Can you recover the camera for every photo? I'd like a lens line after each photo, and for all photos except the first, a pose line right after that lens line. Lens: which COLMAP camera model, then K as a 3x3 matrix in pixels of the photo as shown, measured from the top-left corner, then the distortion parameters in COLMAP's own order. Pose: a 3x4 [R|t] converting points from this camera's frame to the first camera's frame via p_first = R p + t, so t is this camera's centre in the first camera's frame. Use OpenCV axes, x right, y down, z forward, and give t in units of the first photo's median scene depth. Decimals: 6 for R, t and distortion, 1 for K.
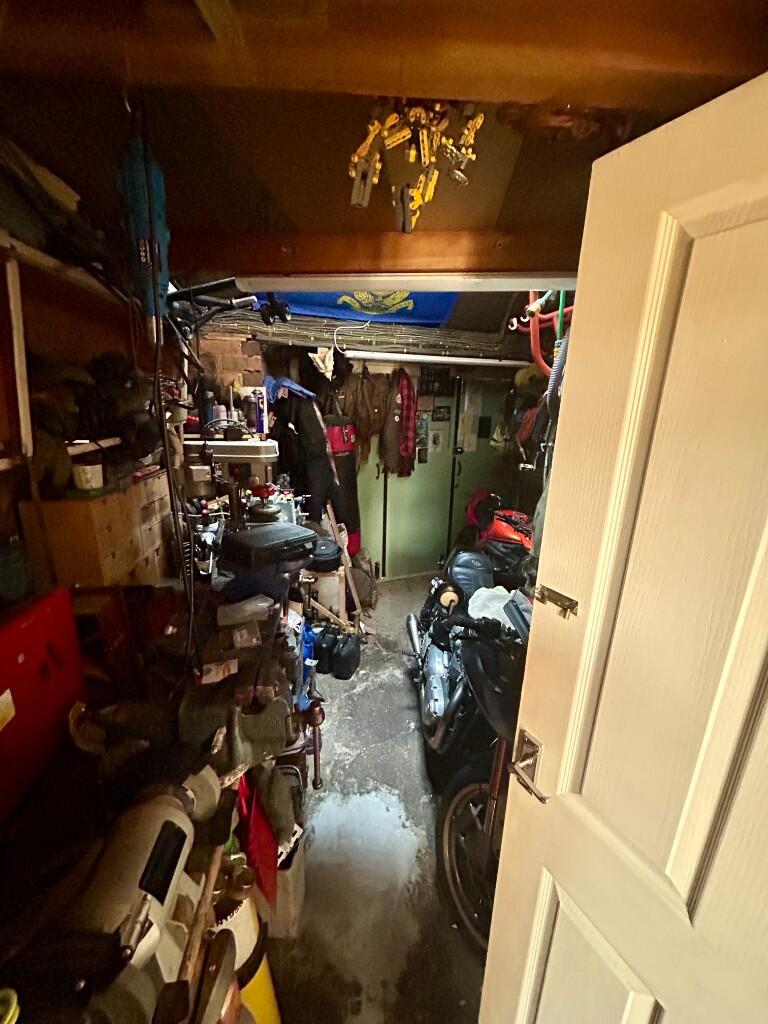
lens RADIAL K [[410.1, 0, 381.2], [0, 410.1, 511.1], [0, 0, 1]] dist [-0.000420, 0.000029]
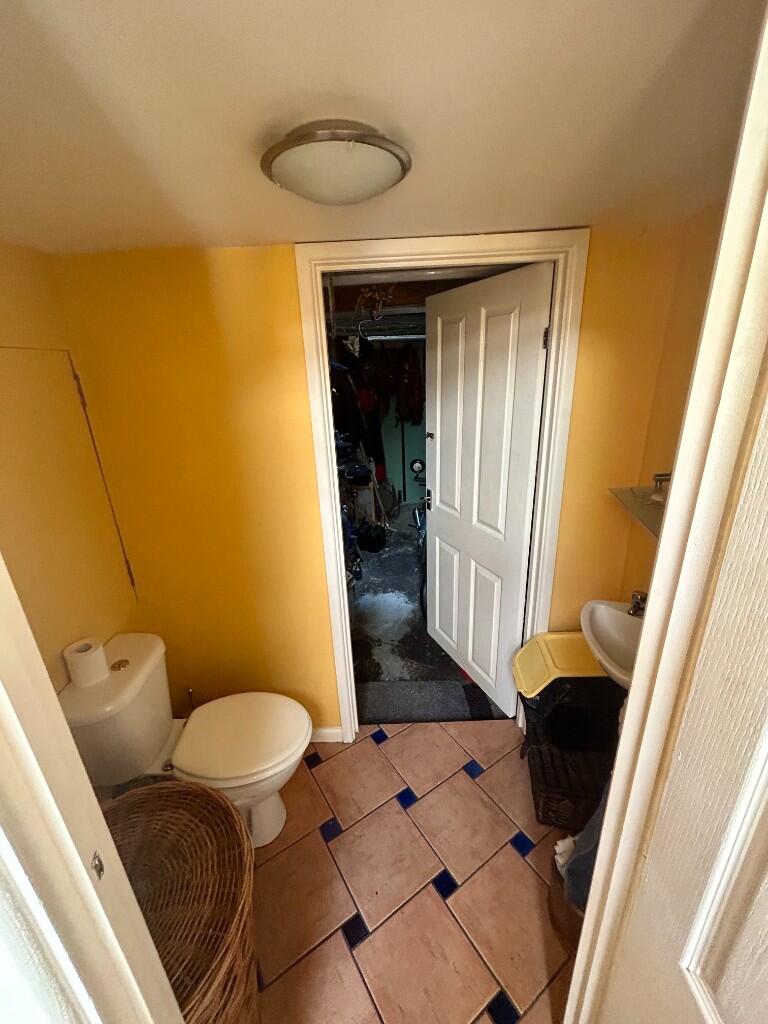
lens RADIAL K [[410.1, 0, 381.2], [0, 410.1, 511.1], [0, 0, 1]] dist [-0.000420, 0.000029]
pose [[0.994855, -0.035339, -0.094947, 0.081594], [0.042355, 0.996438, 0.072920, 0.131755], [0.092032, -0.076567, 0.992808, -0.512400]]
